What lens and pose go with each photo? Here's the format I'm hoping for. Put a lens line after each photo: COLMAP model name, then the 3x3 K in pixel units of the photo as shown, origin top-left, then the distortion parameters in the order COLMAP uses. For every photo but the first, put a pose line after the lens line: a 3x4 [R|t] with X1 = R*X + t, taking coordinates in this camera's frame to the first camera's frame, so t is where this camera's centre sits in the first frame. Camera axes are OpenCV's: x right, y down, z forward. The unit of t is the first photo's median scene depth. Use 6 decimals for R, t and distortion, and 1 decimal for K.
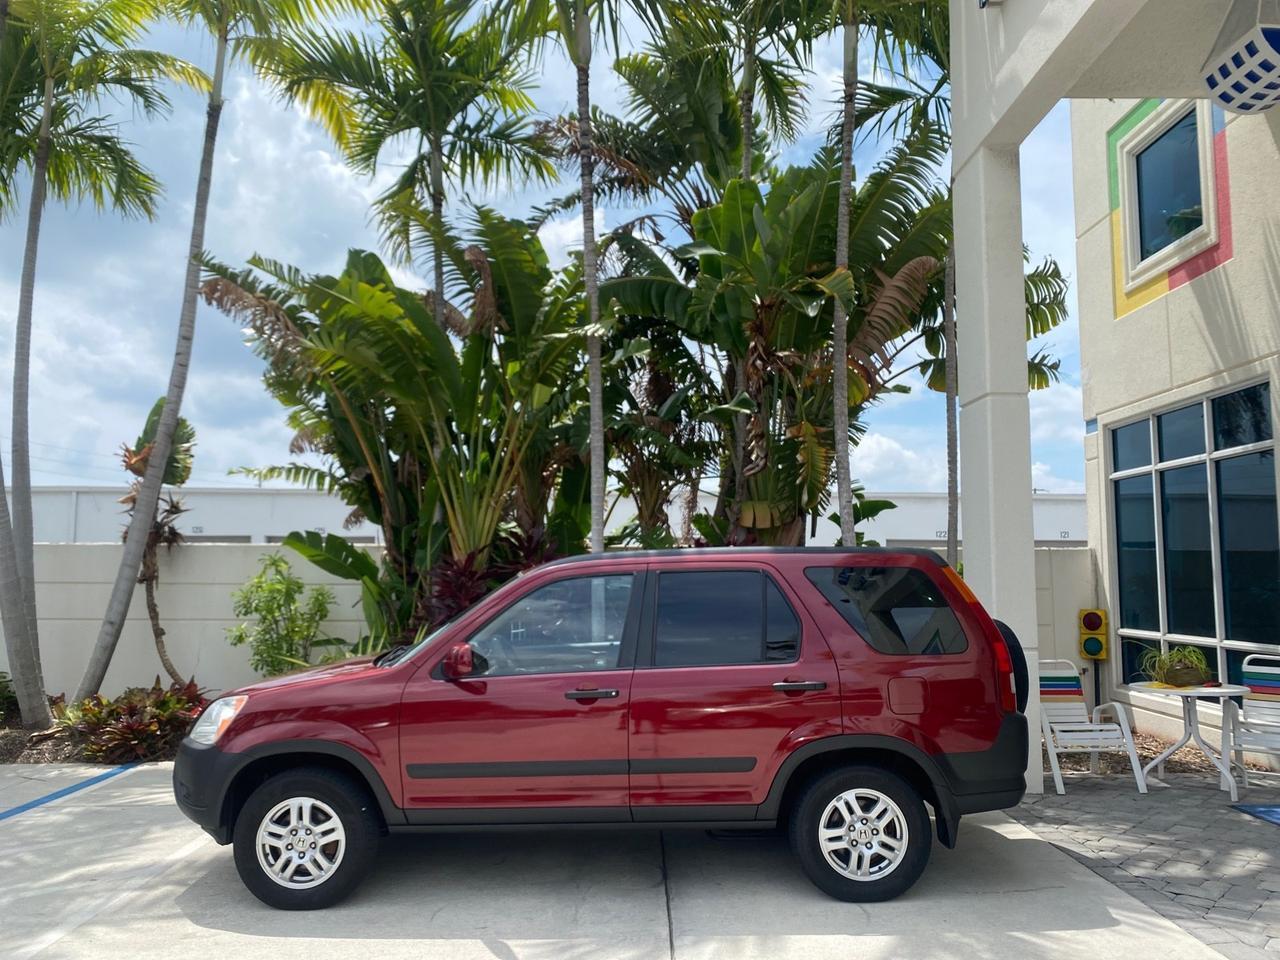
lens RADIAL K [[986.6, 0, 639.3], [0, 986.6, 473.0], [0, 0, 1]] dist [0.005396, -0.002122]
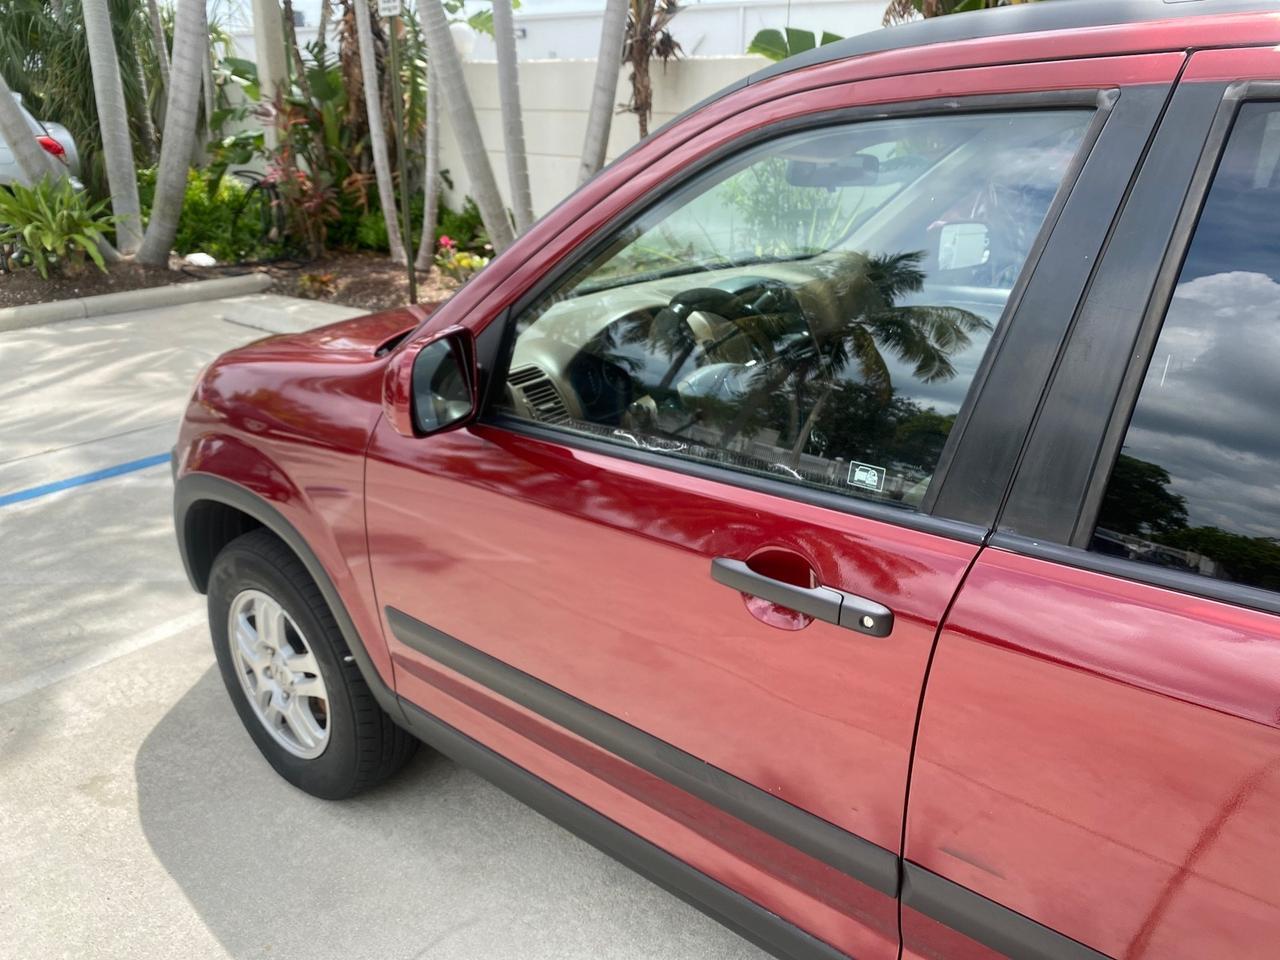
lens RADIAL K [[989.0, 0, 637.1], [0, 989.0, 478.8], [0, 0, 1]] dist [-0.002446, 0.003231]
pose [[0.764554, 0.234137, -0.600531, 0.034154], [0.059314, 0.902181, 0.427259, 0.042267], [0.641825, -0.362283, 0.675878, 0.405250]]
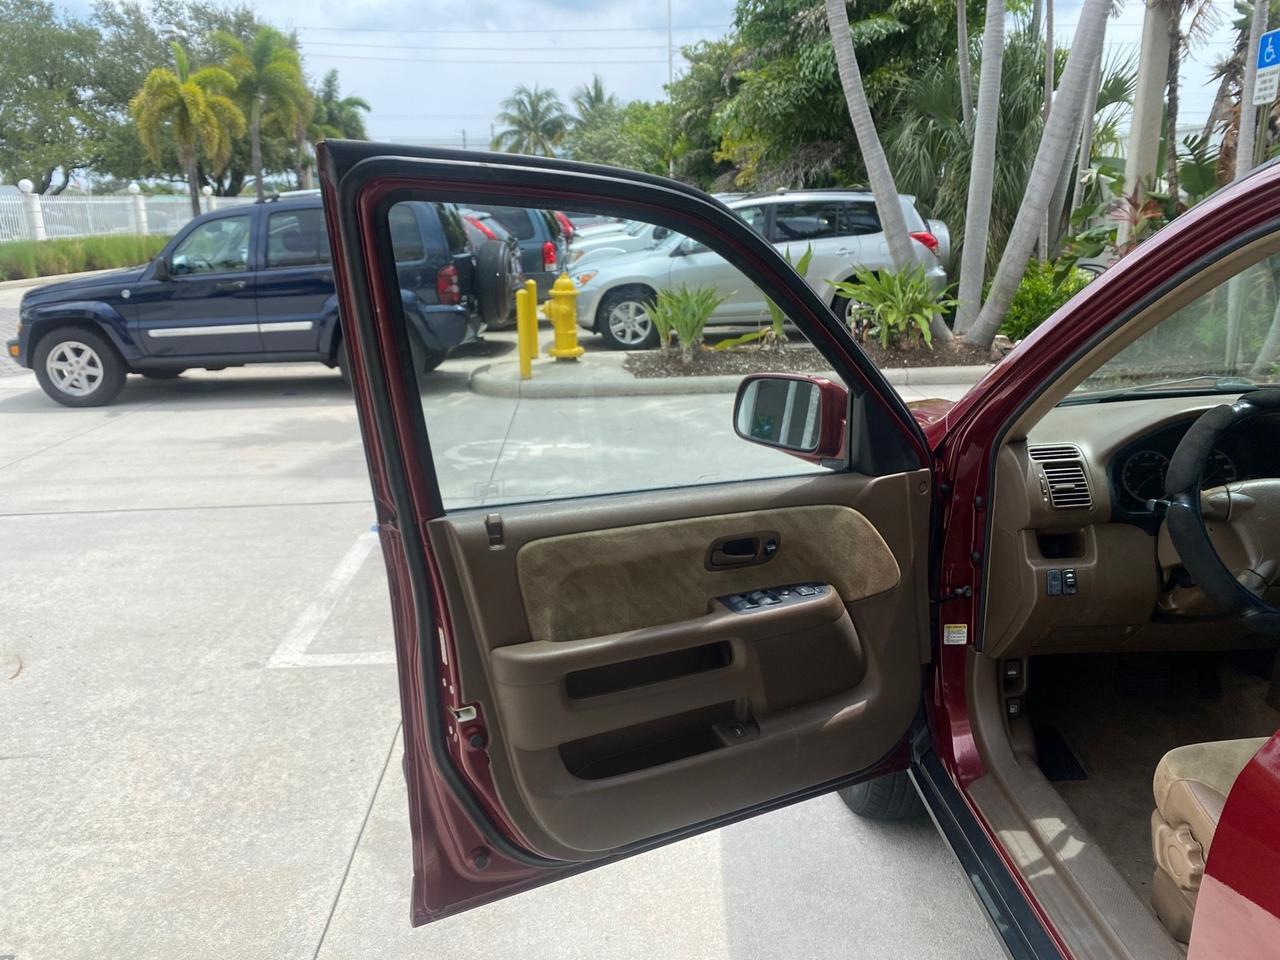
lens RADIAL K [[989.0, 0, 637.1], [0, 989.0, 478.8], [0, 0, 1]] dist [-0.002446, 0.003231]
pose [[0.037619, 0.264088, -0.963765, 0.084291], [0.123256, 0.955857, 0.266732, 0.046828], [0.991662, -0.128824, 0.003408, 0.443592]]
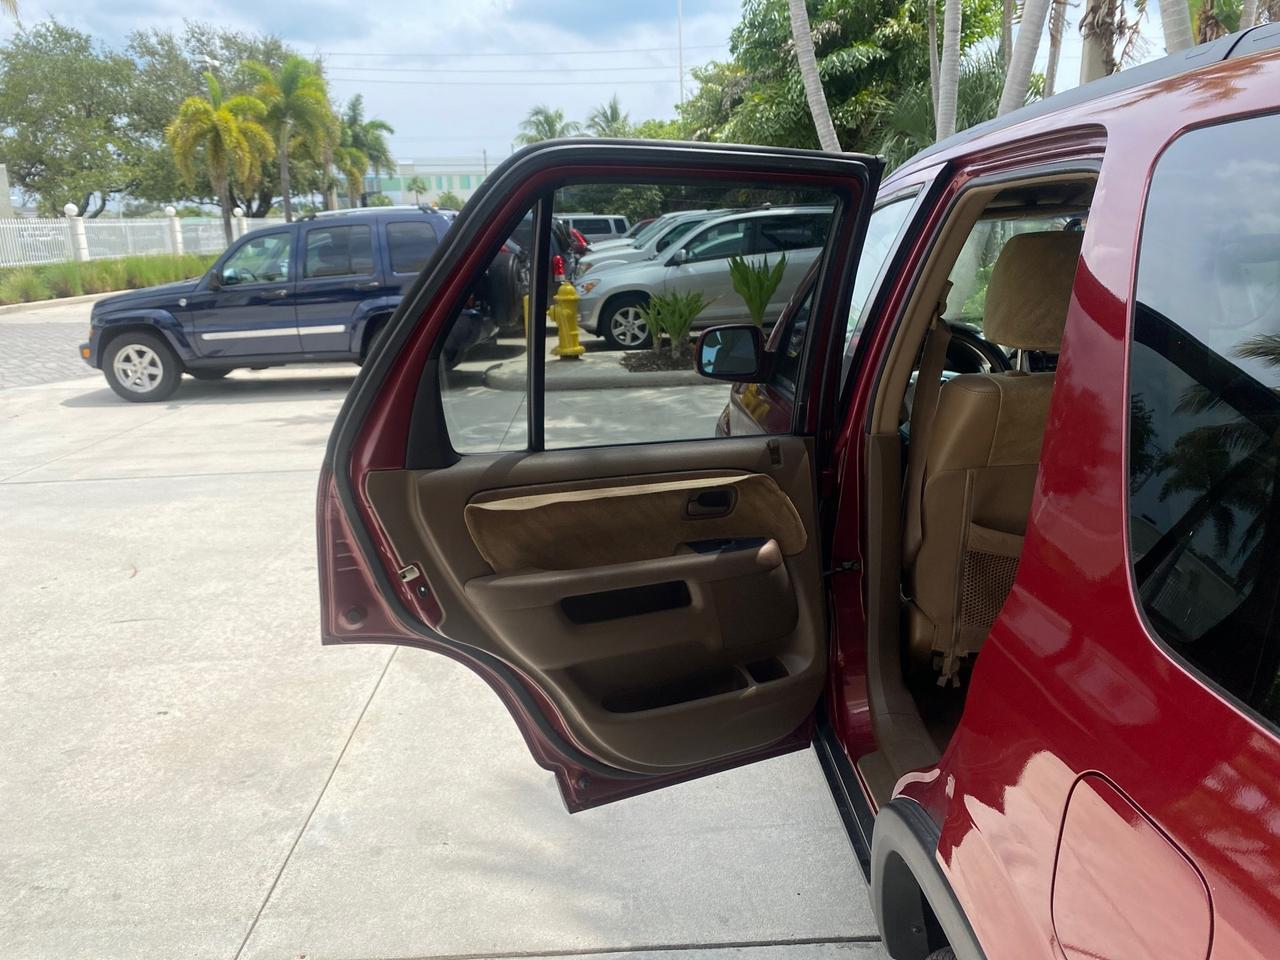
lens RADIAL K [[986.6, 0, 639.3], [0, 986.6, 473.0], [0, 0, 1]] dist [0.005396, -0.002122]
pose [[0.020233, 0.244238, -0.969504, 0.208040], [0.135989, 0.960018, 0.244686, 0.052048], [0.990504, -0.136793, -0.013789, 0.468168]]
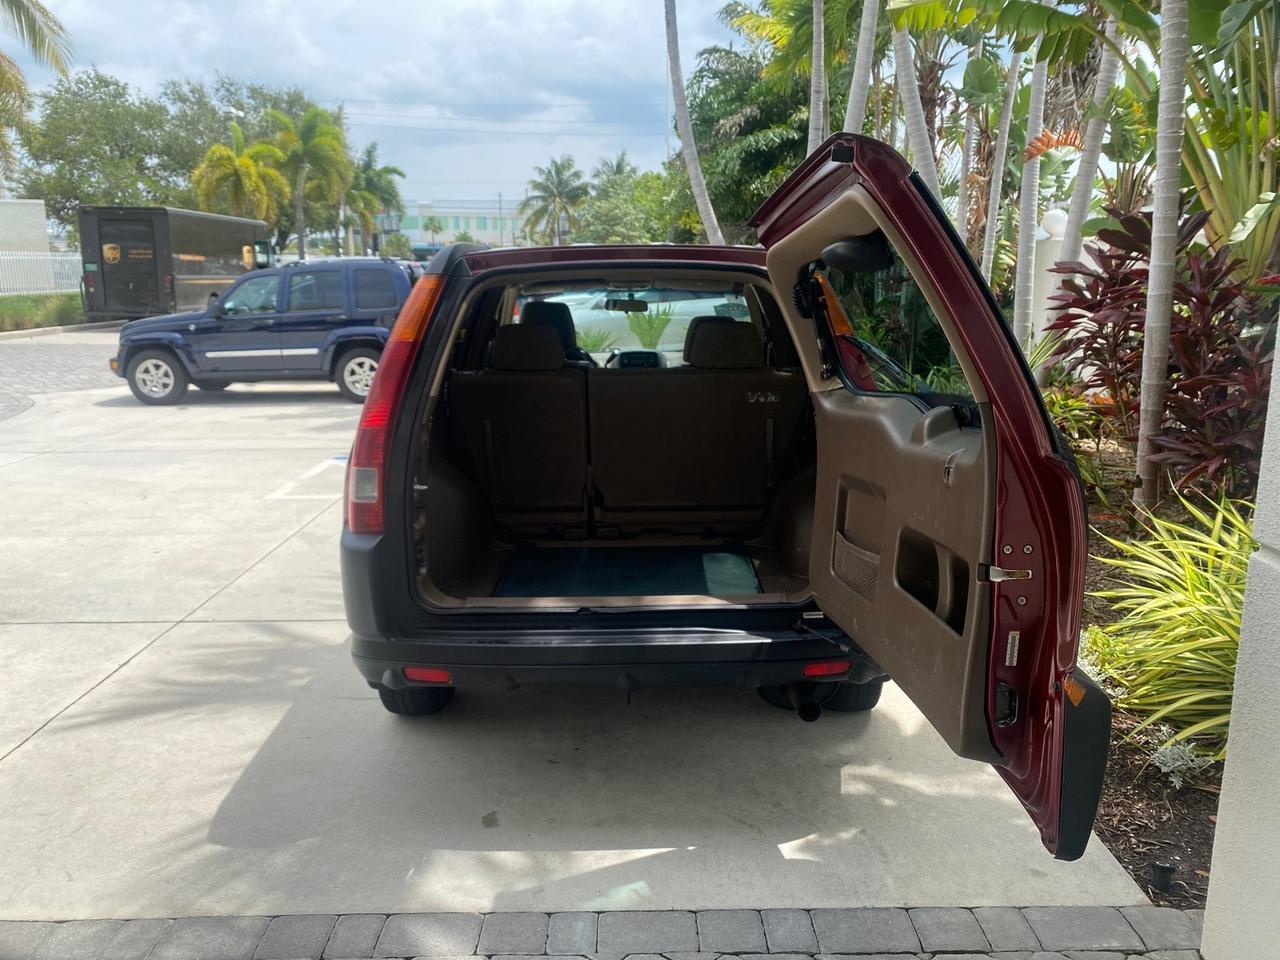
lens RADIAL K [[986.6, 0, 633.7], [0, 986.6, 464.9], [0, 0, 1]] dist [0.002838, 0.005371]
pose [[-0.000635, 0.197312, -0.980341, 0.480335], [0.111107, 0.974285, 0.196021, 0.054573], [0.993808, -0.108799, -0.022541, 0.600705]]
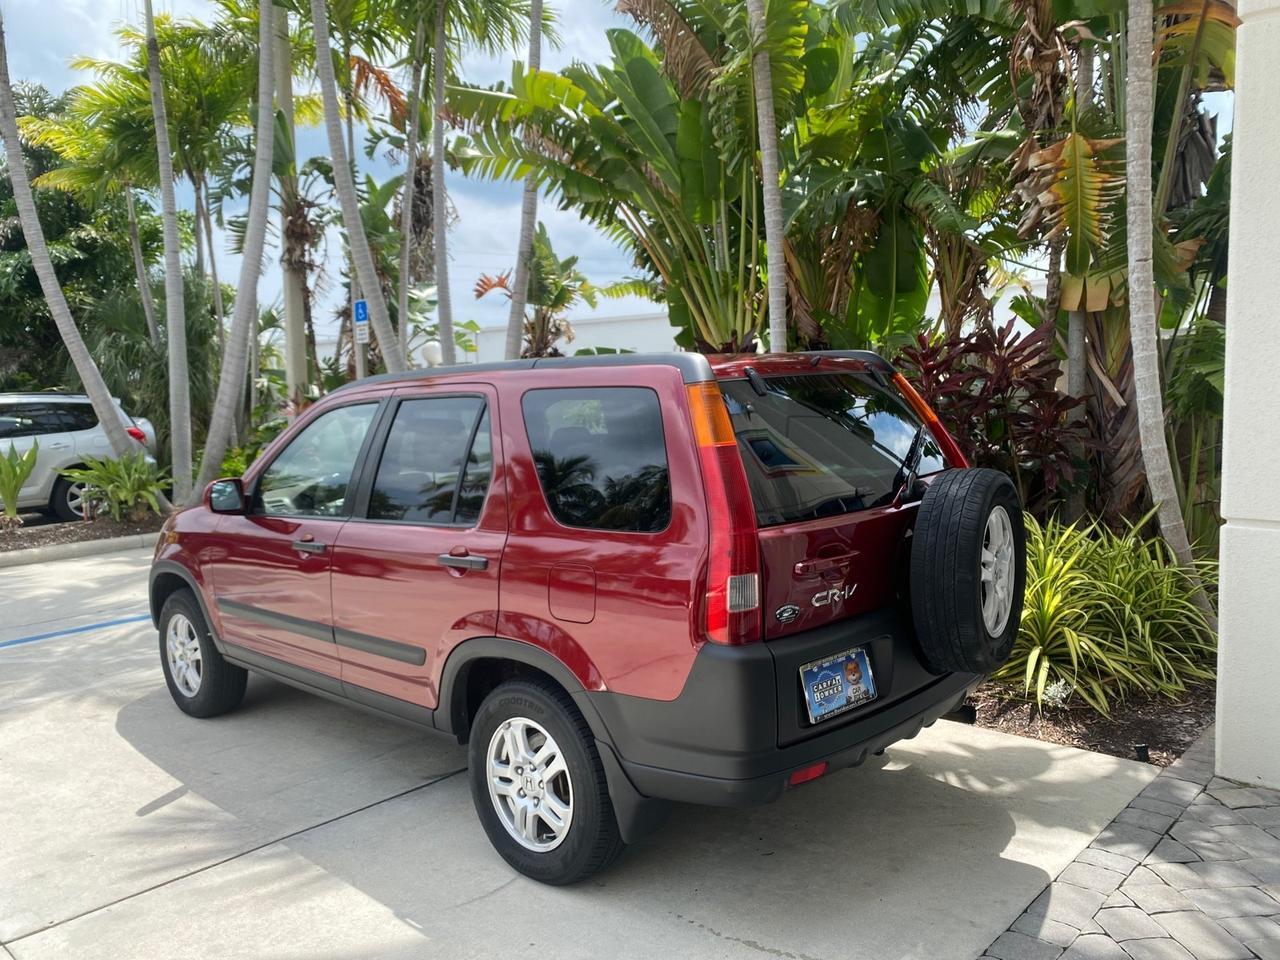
lens RADIAL K [[978.0, 0, 640.0], [0, 978.0, 480.0], [0, 0, 1]] dist [0.051394, -0.104530]
pose [[0.731218, 0.046990, -0.680523, 0.361166], [0.094126, 0.981131, 0.168885, 0.027950], [0.675618, -0.187547, 0.712998, 0.303564]]
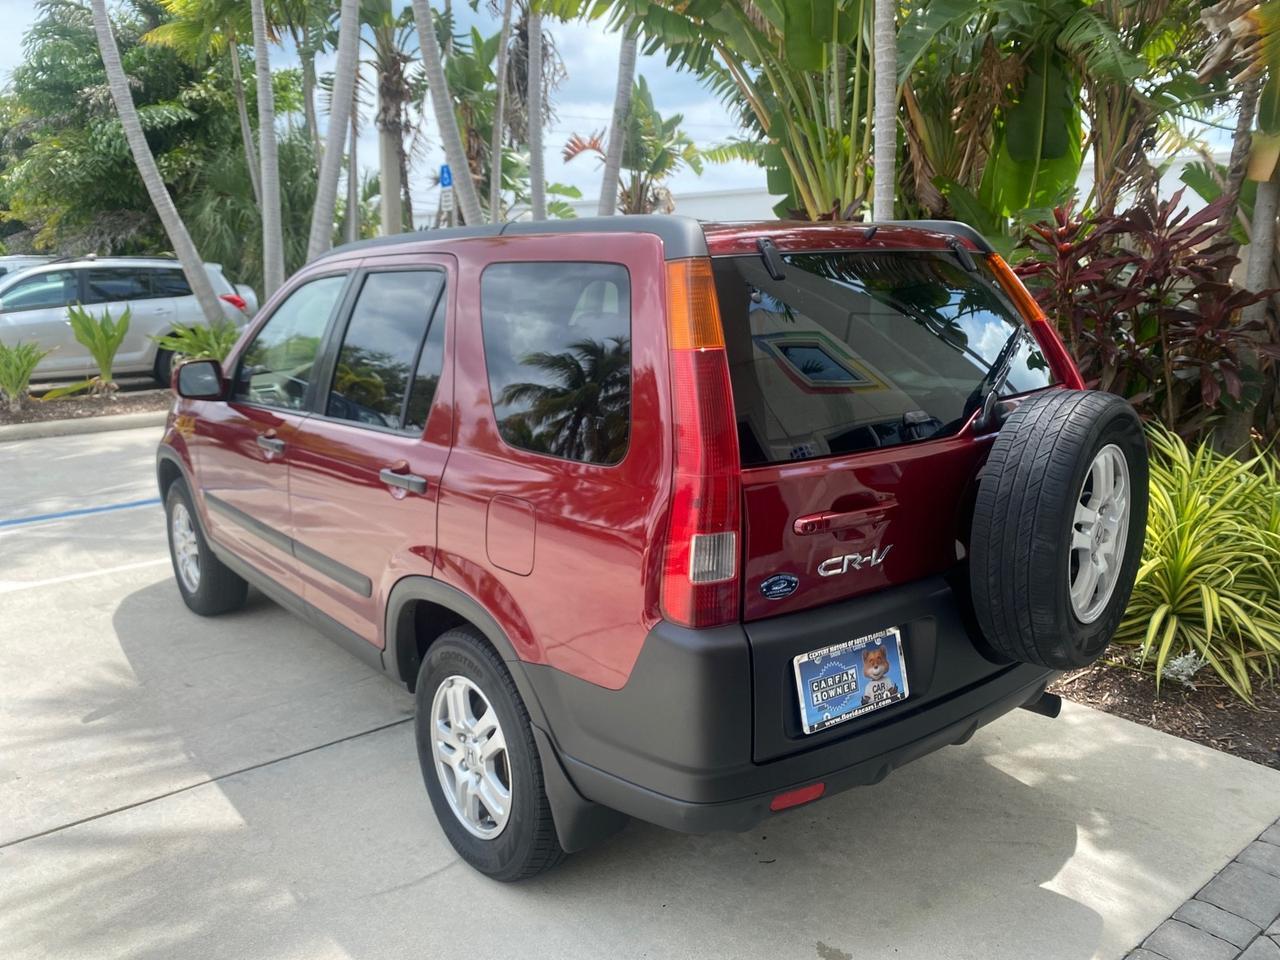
lens RADIAL K [[989.0, 0, 637.1], [0, 989.0, 478.8], [0, 0, 1]] dist [-0.002446, 0.003231]
pose [[0.627678, 0.163786, -0.761048, 0.336116], [0.079936, 0.958889, 0.272292, 0.037584], [0.774358, -0.231747, 0.588781, 0.388111]]
